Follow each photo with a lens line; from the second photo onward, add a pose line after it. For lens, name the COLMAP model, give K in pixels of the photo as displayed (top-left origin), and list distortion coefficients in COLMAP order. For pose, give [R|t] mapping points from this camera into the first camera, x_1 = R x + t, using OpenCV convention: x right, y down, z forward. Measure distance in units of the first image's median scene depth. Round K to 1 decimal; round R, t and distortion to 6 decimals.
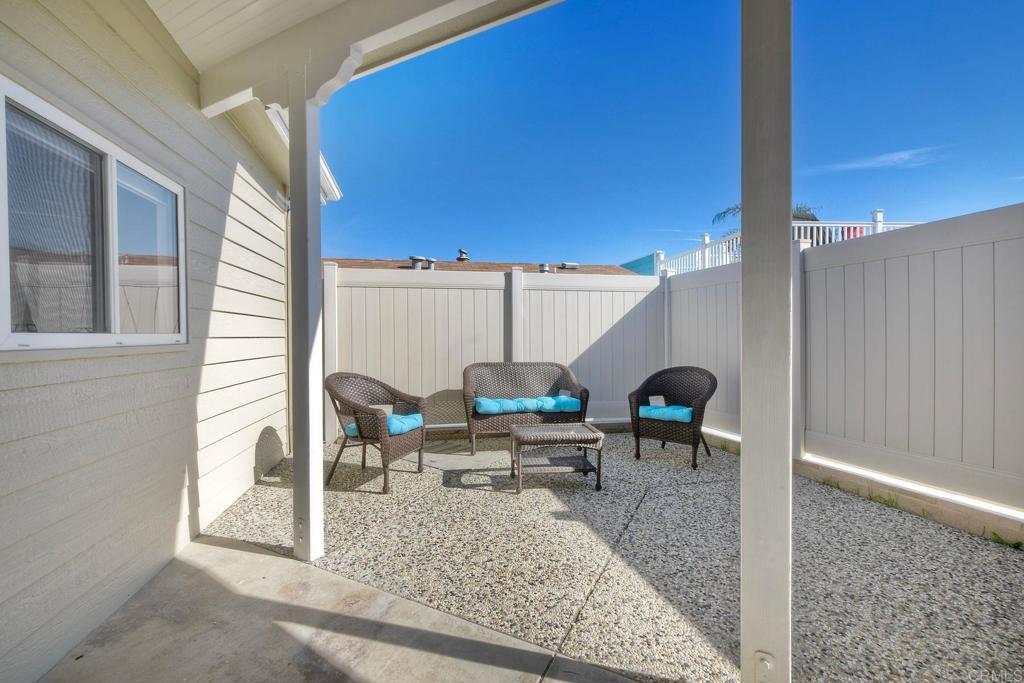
lens RADIAL K [[463.8, 0, 511.1], [0, 463.8, 339.3], [0, 0, 1]] dist [0.004534, -0.002494]
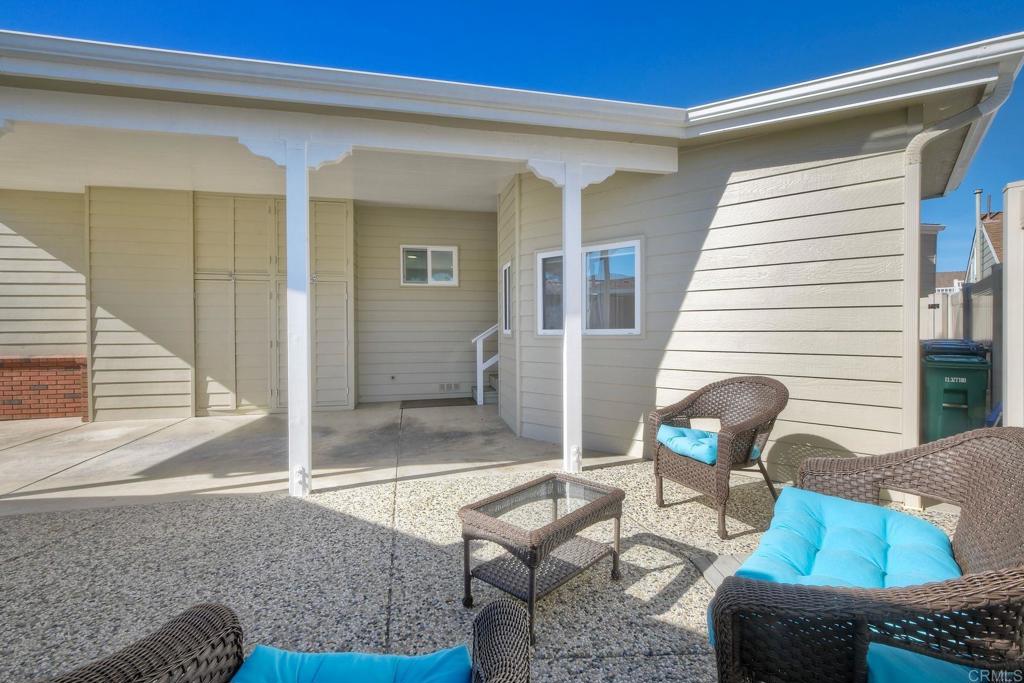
lens RADIAL K [[463.8, 0, 512.0], [0, 463.8, 336.3], [0, 0, 1]] dist [0.004534, -0.002494]
pose [[-0.777105, 0.016838, -0.629146, 0.623621], [0.003413, 0.999740, 0.022541, -0.022023], [0.629362, 0.015370, -0.776960, 1.841530]]
